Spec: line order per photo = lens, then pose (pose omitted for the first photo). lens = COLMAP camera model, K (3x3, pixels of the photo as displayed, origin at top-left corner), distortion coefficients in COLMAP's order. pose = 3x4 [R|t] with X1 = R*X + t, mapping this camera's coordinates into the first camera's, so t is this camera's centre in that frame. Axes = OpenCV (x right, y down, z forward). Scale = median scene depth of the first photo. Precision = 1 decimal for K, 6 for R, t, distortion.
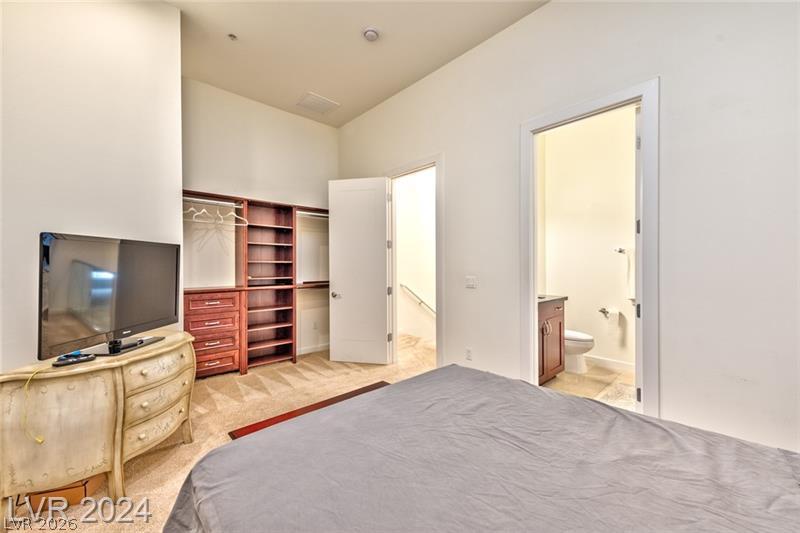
lens RADIAL K [[307.1, 0, 396.9], [0, 307.1, 267.8], [0, 0, 1]] dist [-0.000285, -0.000314]
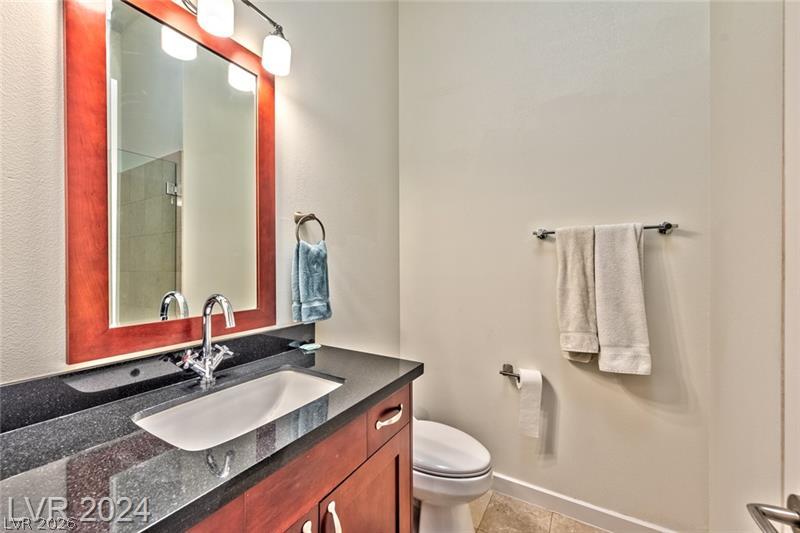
lens RADIAL K [[307.1, 0, 396.9], [0, 307.1, 267.8], [0, 0, 1]] dist [-0.000285, -0.000314]
pose [[0.955898, 0.004703, 0.293663, 0.400849], [-0.005090, 0.999987, 0.000555, -0.008090], [-0.293656, -0.002026, 0.955909, 0.645173]]
